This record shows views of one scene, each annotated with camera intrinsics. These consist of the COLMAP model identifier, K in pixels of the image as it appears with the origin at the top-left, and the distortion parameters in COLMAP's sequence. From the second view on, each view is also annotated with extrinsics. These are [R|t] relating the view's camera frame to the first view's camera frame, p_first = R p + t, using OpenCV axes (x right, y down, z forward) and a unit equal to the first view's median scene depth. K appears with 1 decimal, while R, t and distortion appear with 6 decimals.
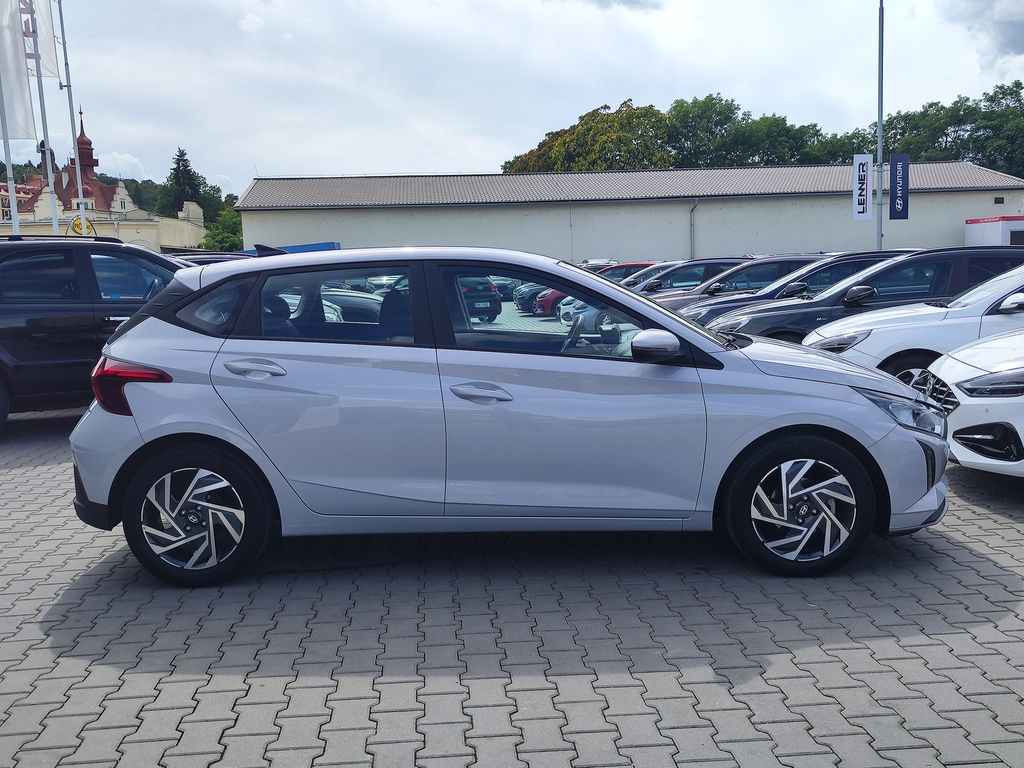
lens RADIAL K [[997.1, 0, 508.8], [0, 997.1, 379.5], [0, 0, 1]] dist [0.061224, -0.119442]
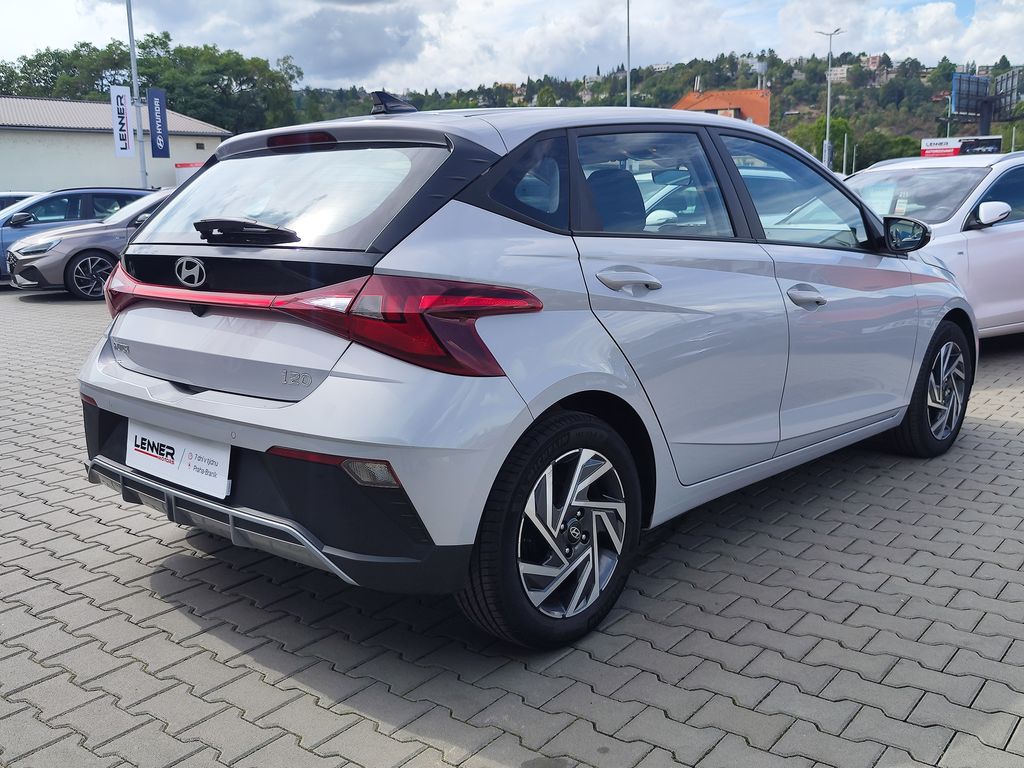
lens RADIAL K [[997.1, 0, 508.8], [0, 997.1, 379.5], [0, 0, 1]] dist [0.061224, -0.119442]
pose [[0.676274, -0.117735, 0.727181, -0.767493], [0.081891, 0.993042, 0.084622, -0.008045], [-0.732084, 0.002322, 0.681210, 0.612169]]
